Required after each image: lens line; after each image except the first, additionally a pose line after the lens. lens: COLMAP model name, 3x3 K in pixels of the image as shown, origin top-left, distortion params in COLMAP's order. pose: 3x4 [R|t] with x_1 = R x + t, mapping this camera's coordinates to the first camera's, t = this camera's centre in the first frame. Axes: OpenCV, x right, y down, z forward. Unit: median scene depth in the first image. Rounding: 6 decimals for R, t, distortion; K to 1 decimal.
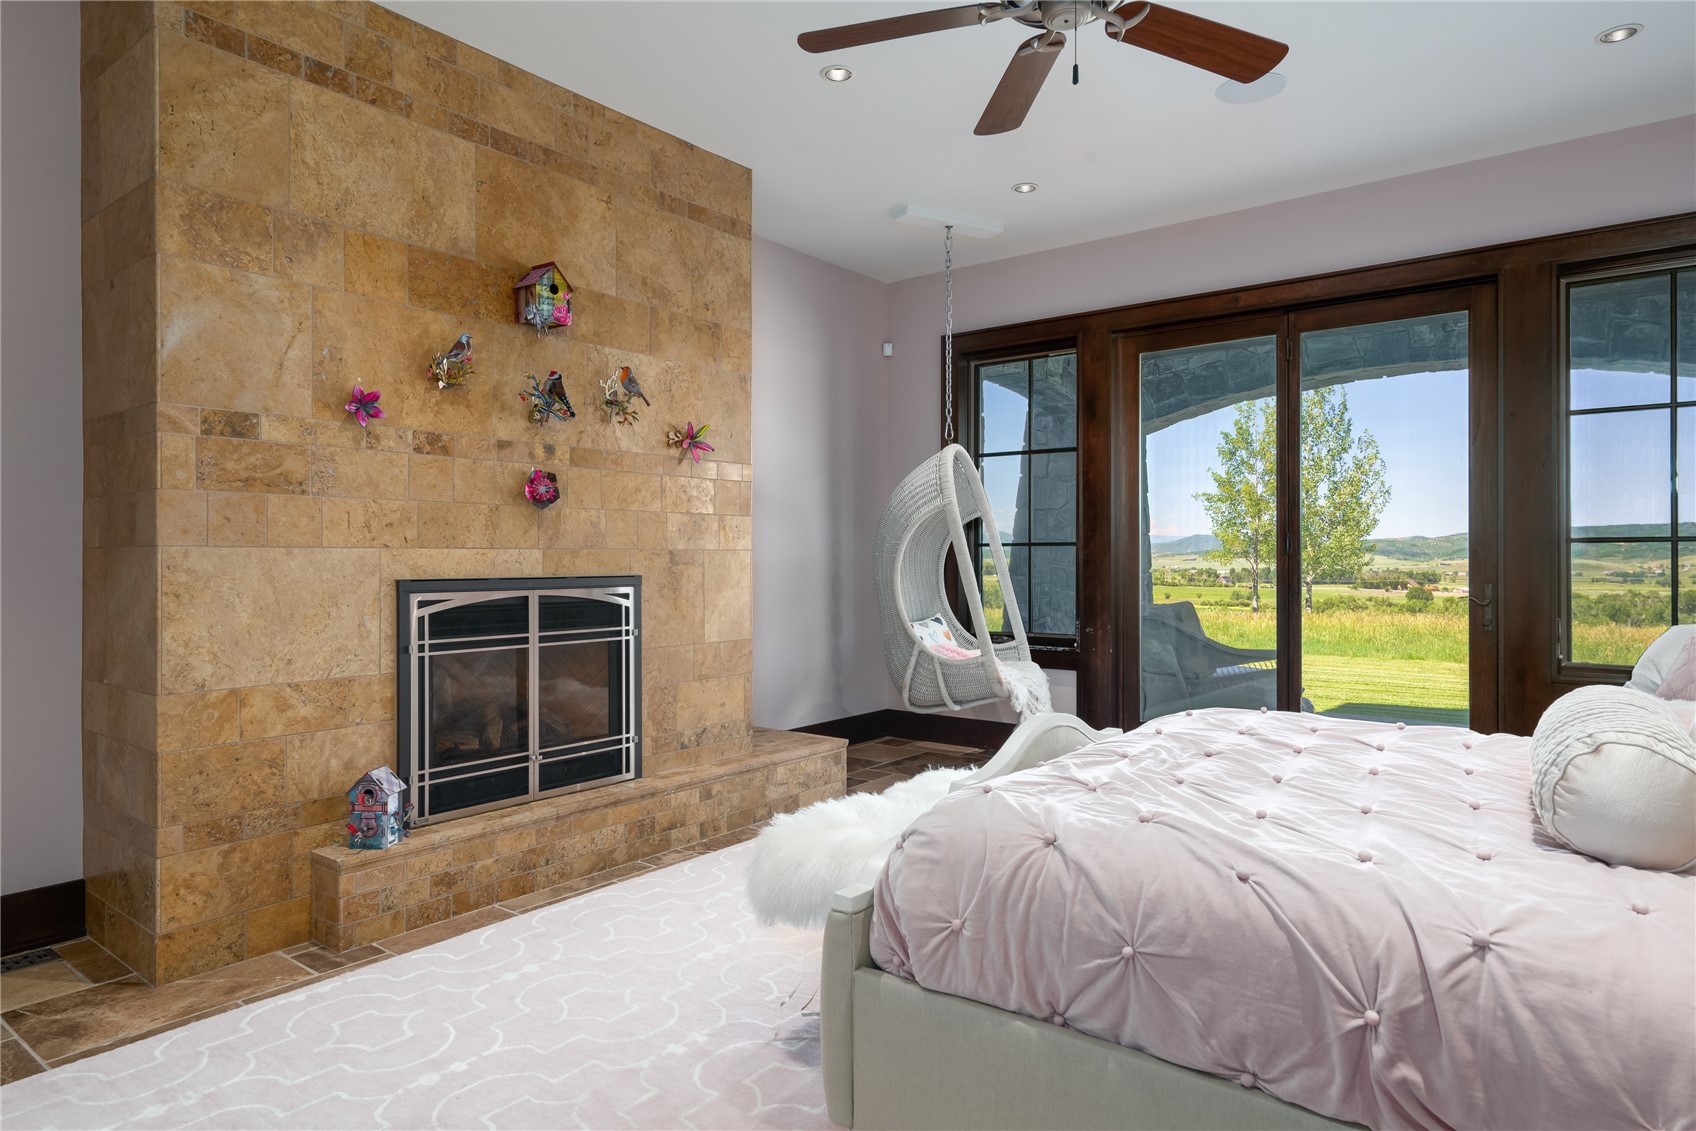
lens RADIAL K [[977.4, 0, 848.4], [0, 977.4, 559.1], [0, 0, 1]] dist [-0.006532, -0.000136]
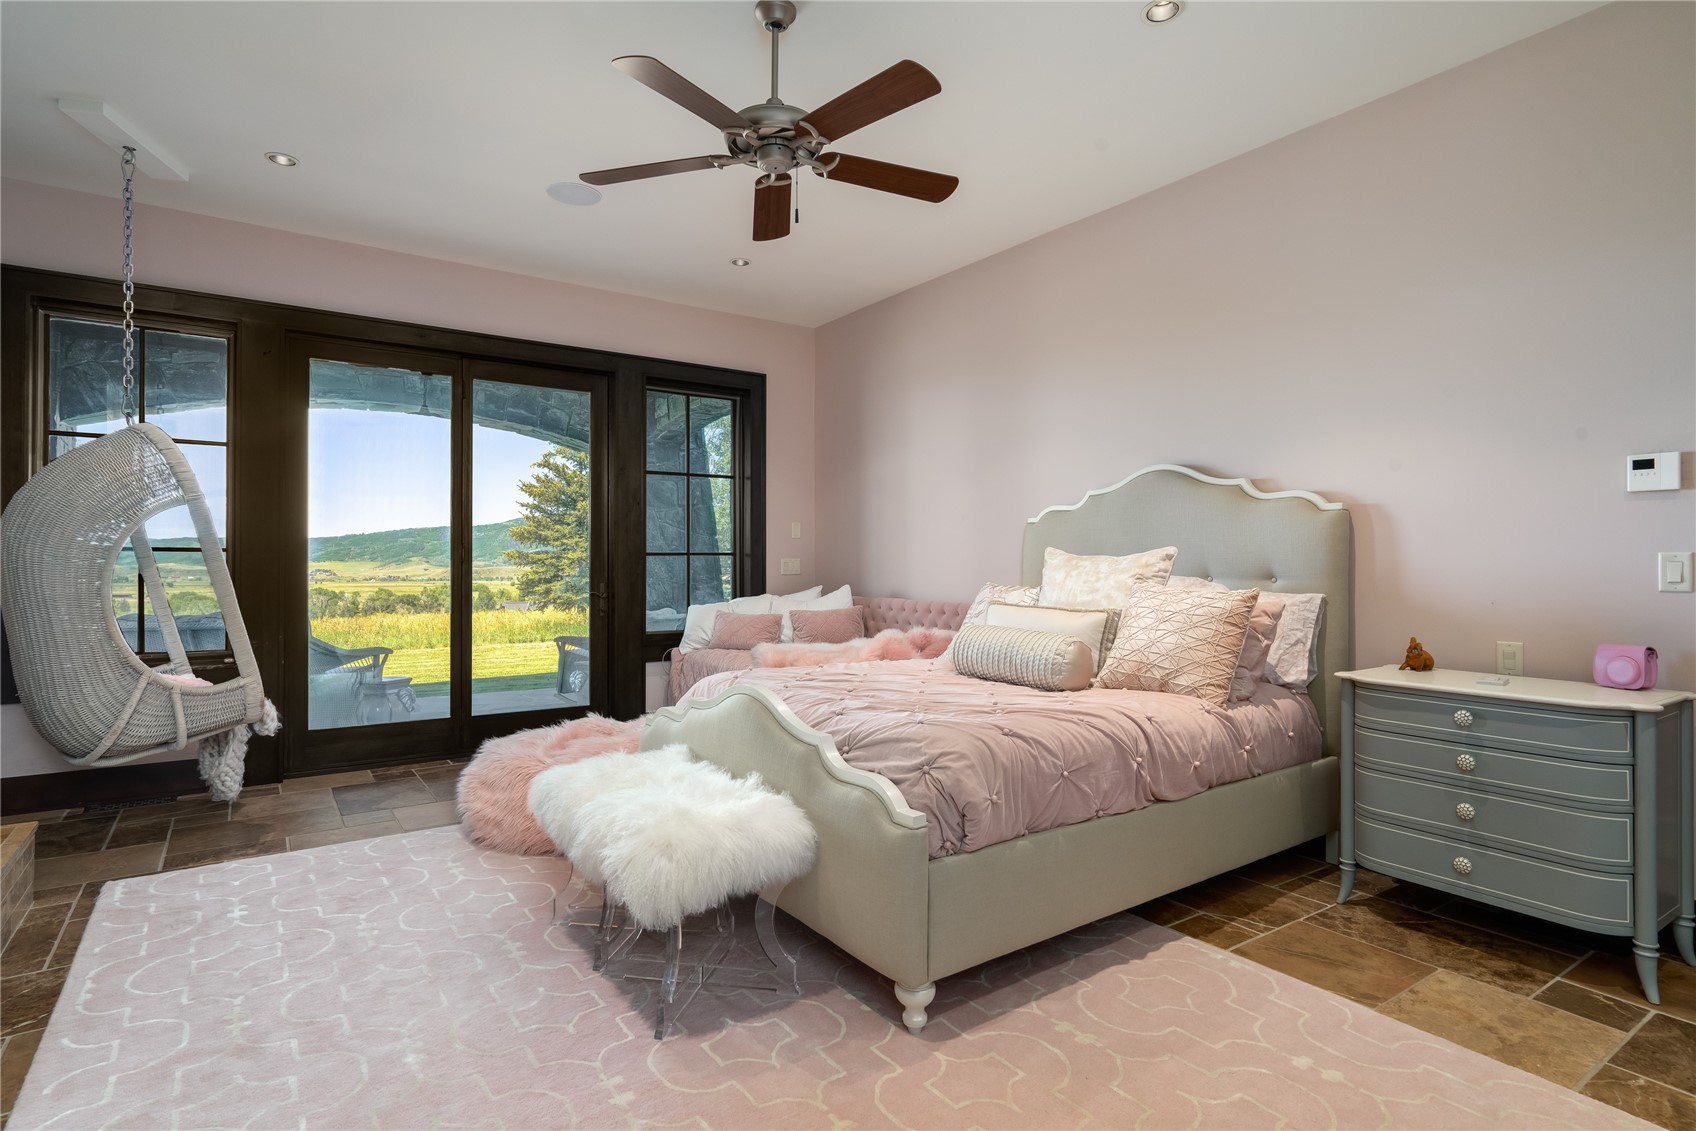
lens RADIAL K [[837.9, 0, 848.3], [0, 837.9, 567.4], [0, 0, 1]] dist [0.000744, 0.000089]
pose [[0.309029, -0.001094, 0.951052, -0.416065], [-0.000931, 0.999999, 0.001453, -0.001663], [-0.951052, -0.001335, 0.309028, 0.264950]]
